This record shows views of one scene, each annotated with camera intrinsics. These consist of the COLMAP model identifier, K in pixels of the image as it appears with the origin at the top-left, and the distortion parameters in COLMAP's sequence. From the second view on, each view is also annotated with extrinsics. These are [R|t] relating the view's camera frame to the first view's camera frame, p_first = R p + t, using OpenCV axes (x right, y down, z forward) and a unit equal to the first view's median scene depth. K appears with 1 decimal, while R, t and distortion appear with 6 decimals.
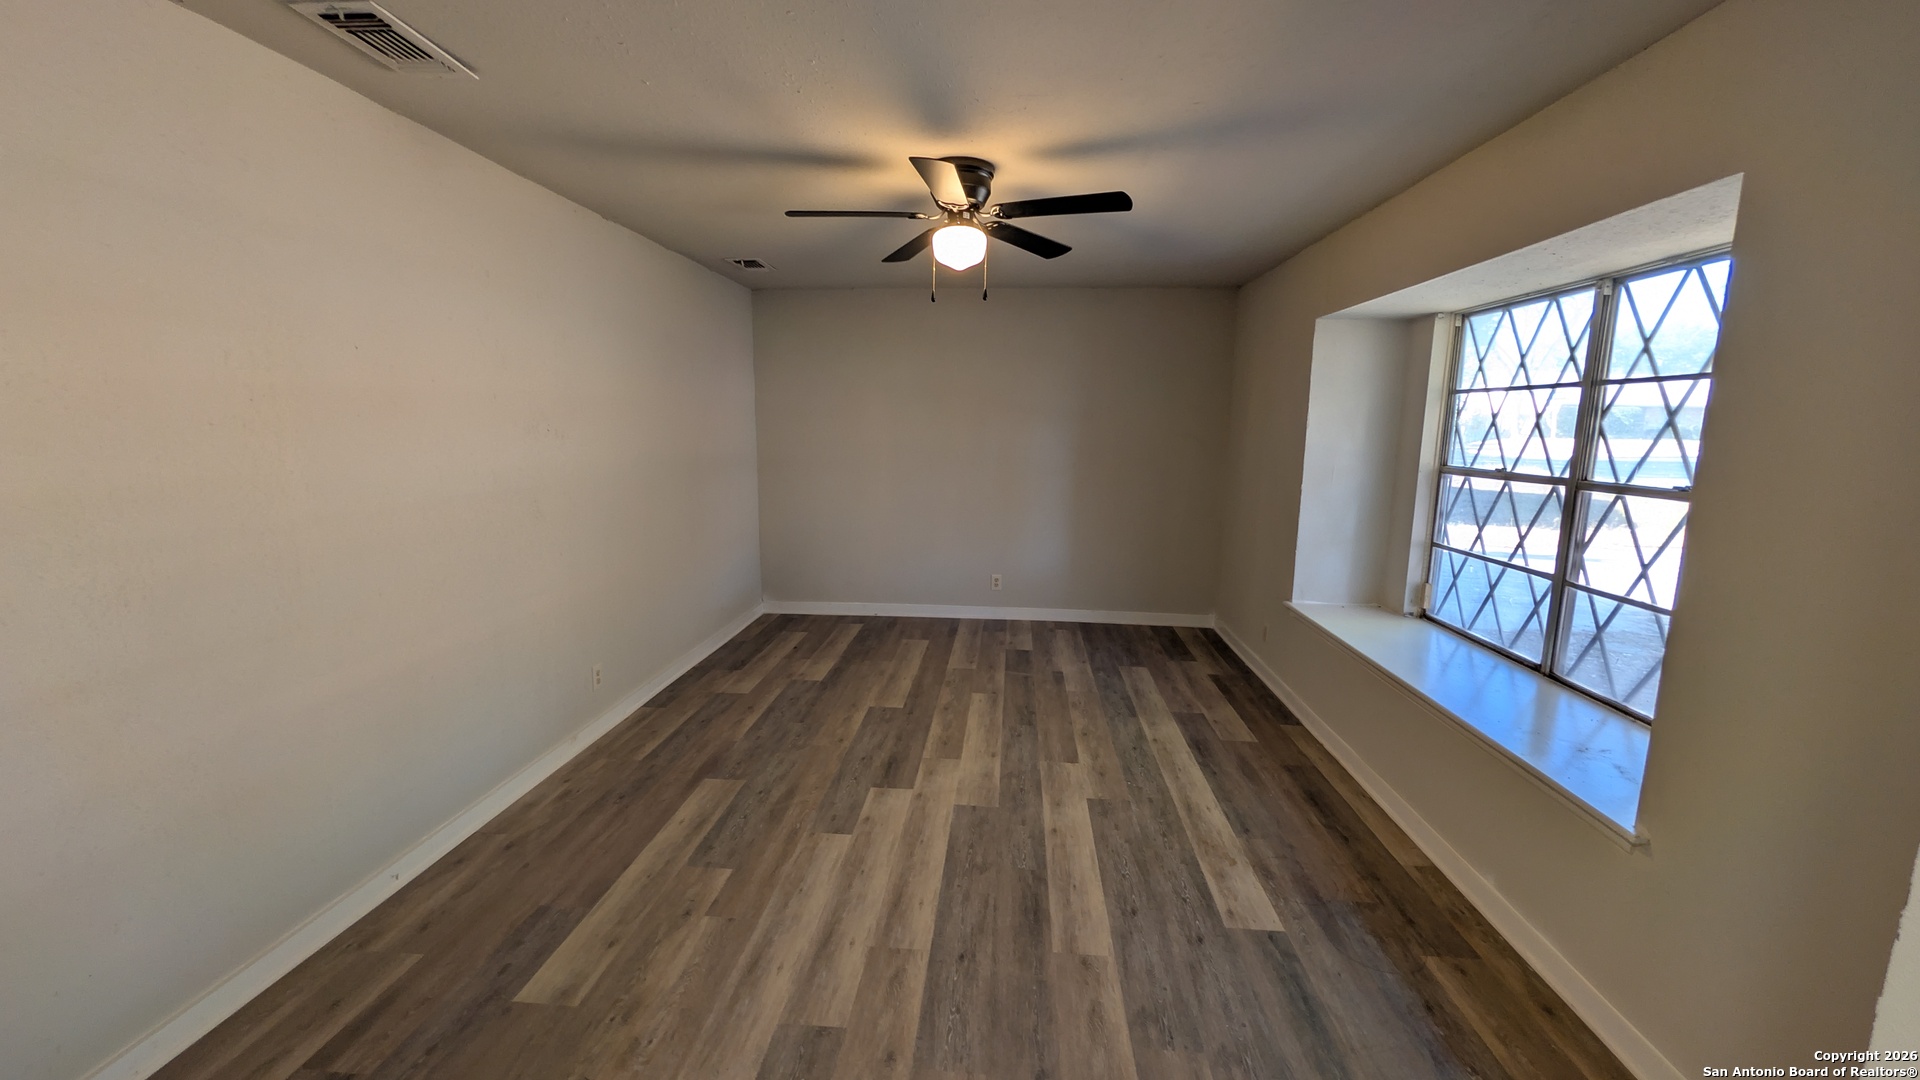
lens RADIAL K [[734.6, 0, 966.2], [0, 734.6, 539.4], [0, 0, 1]] dist [0.000737, 0.000316]
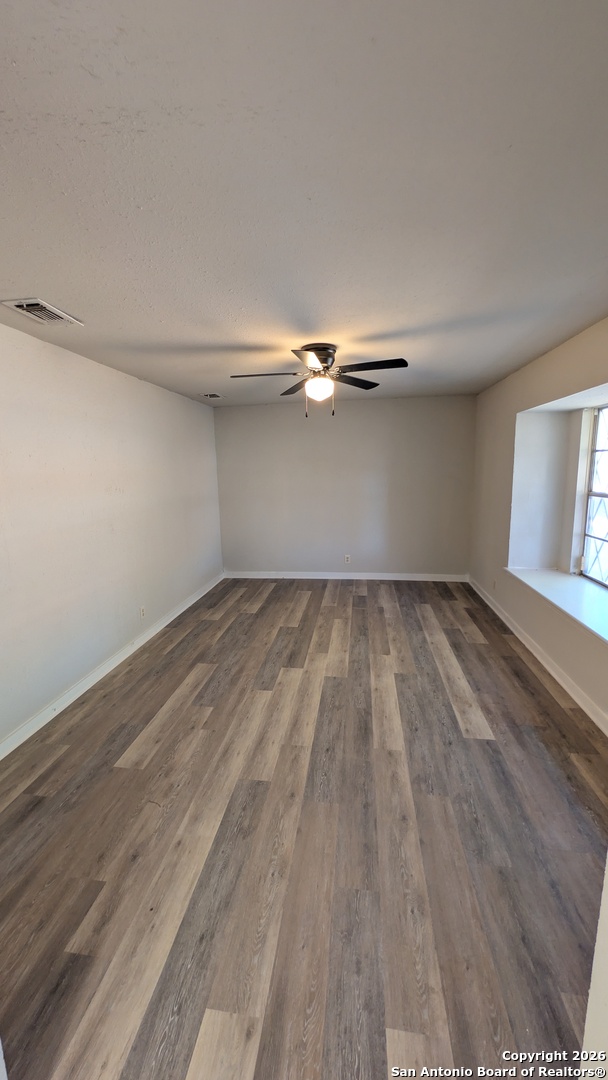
lens RADIAL K [[412.8, 0, 302.0], [0, 412.8, 539.7], [0, 0, 1]] dist [0.000284, 0.000157]
pose [[0.996610, -0.024319, -0.078597, 0.021940], [0.025453, 0.999586, 0.013448, -0.017039], [0.078237, -0.015403, 0.996816, -0.096635]]
